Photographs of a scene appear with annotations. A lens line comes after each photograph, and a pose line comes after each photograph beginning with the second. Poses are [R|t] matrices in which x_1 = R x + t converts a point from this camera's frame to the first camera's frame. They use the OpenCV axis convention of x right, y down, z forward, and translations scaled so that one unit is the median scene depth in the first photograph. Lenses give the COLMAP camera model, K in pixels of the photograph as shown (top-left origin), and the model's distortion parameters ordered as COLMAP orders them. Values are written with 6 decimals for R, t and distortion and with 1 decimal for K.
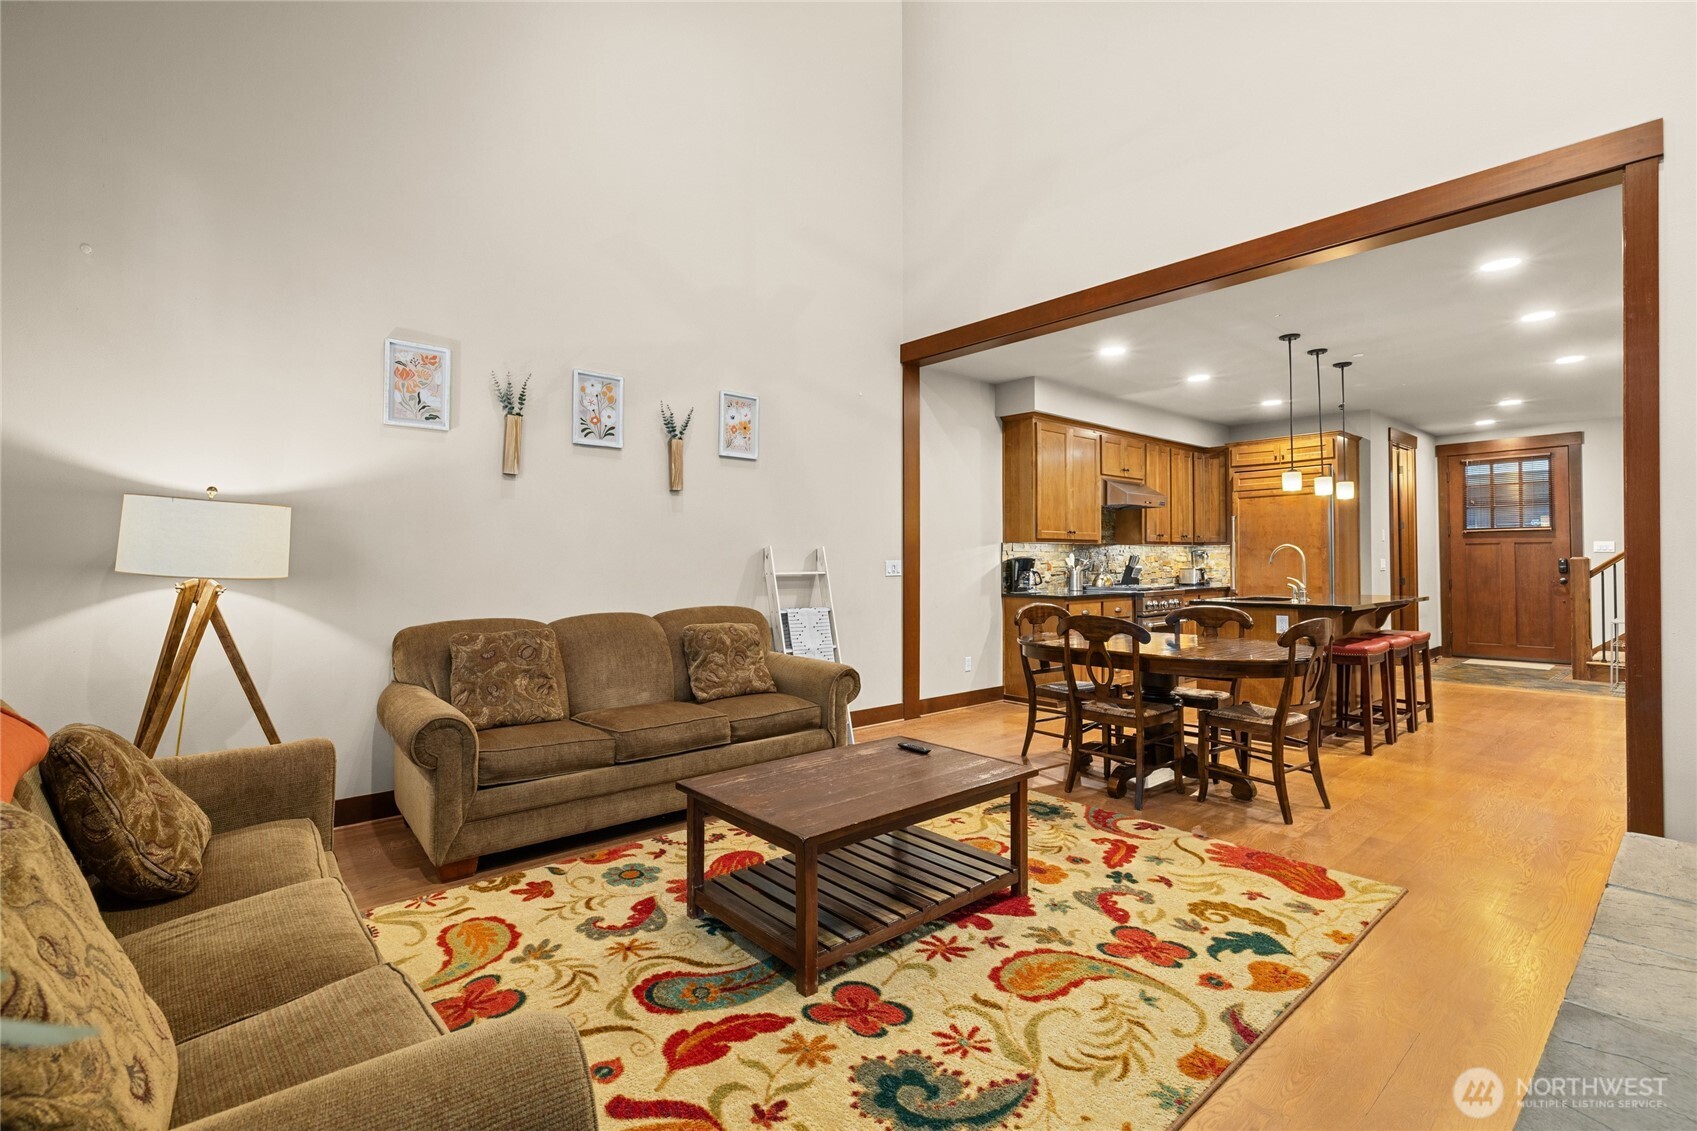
lens RADIAL K [[760.2, 0, 842.6], [0, 760.2, 539.8], [0, 0, 1]] dist [-0.000343, -0.000019]
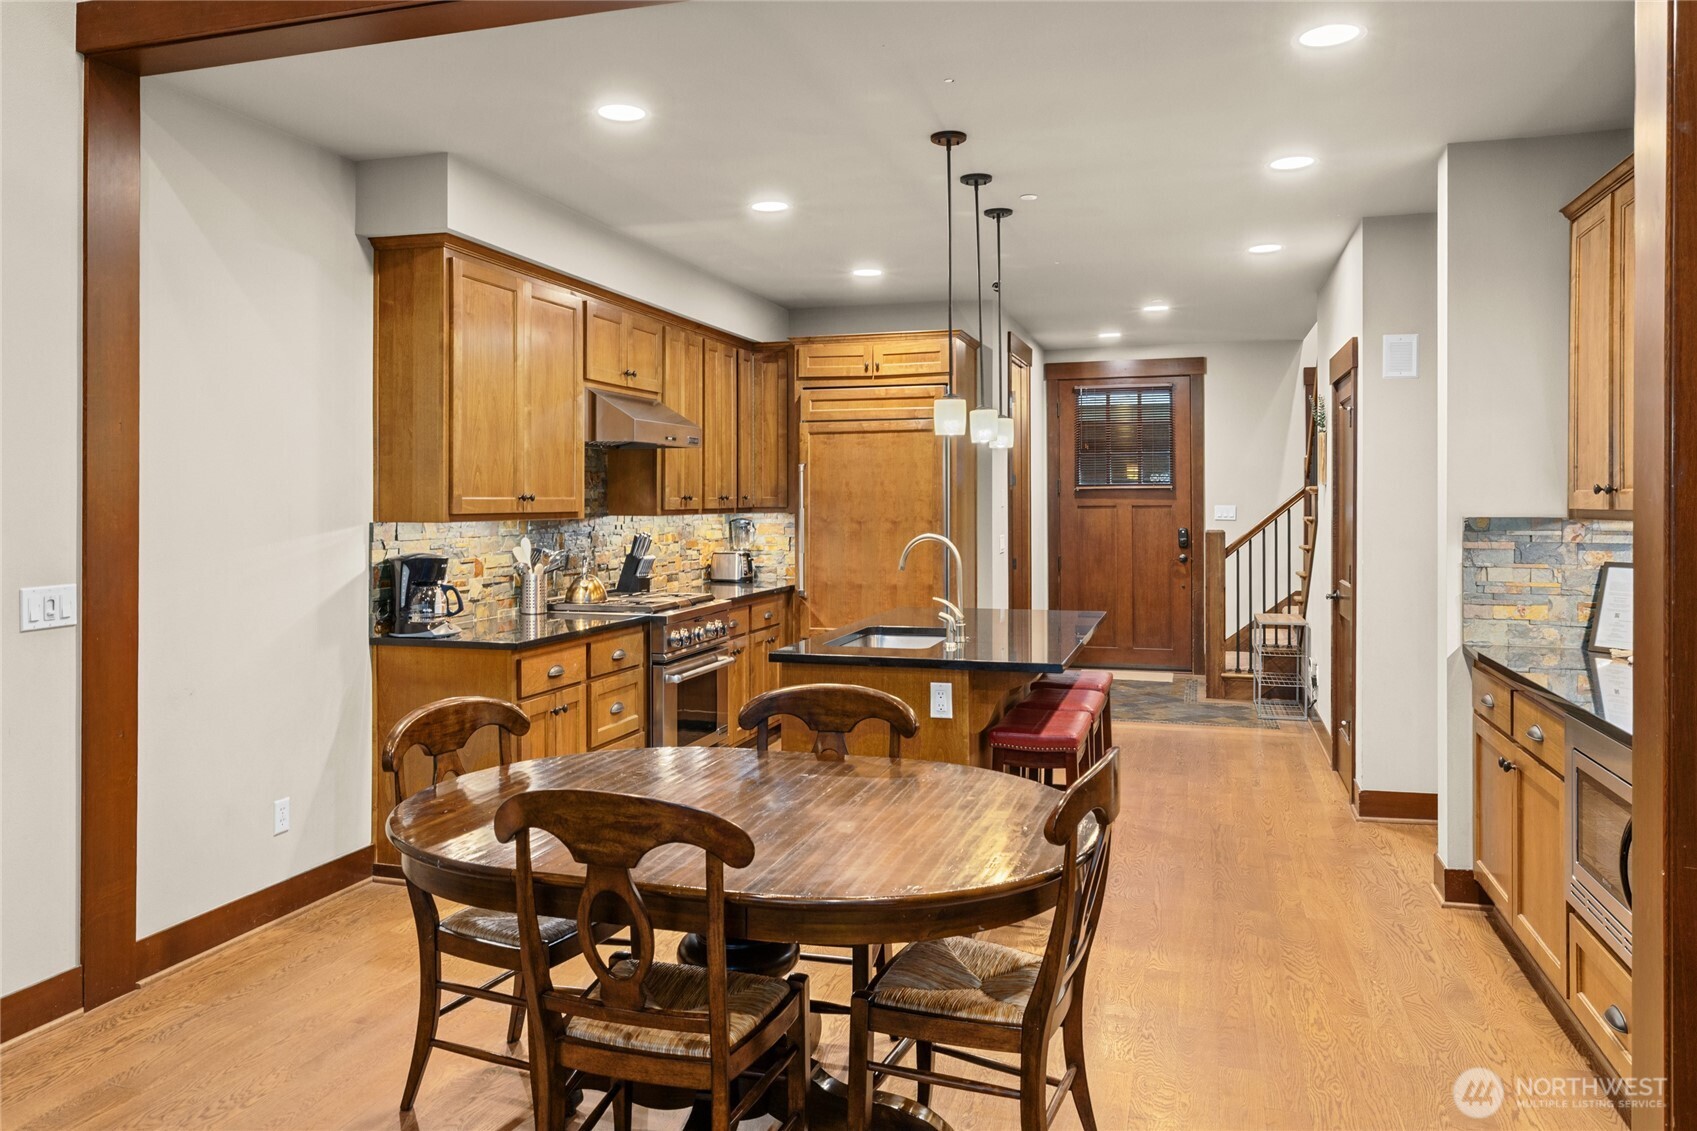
lens RADIAL K [[1170.6, 0, 845.4], [0, 1170.6, 508.5], [0, 0, 1]] dist [0.001906, 0.002210]
pose [[0.844162, -0.003197, 0.536078, 0.070352], [-0.013925, 0.999514, 0.027889, -0.024975], [-0.535907, -0.031008, 0.843708, 0.251743]]
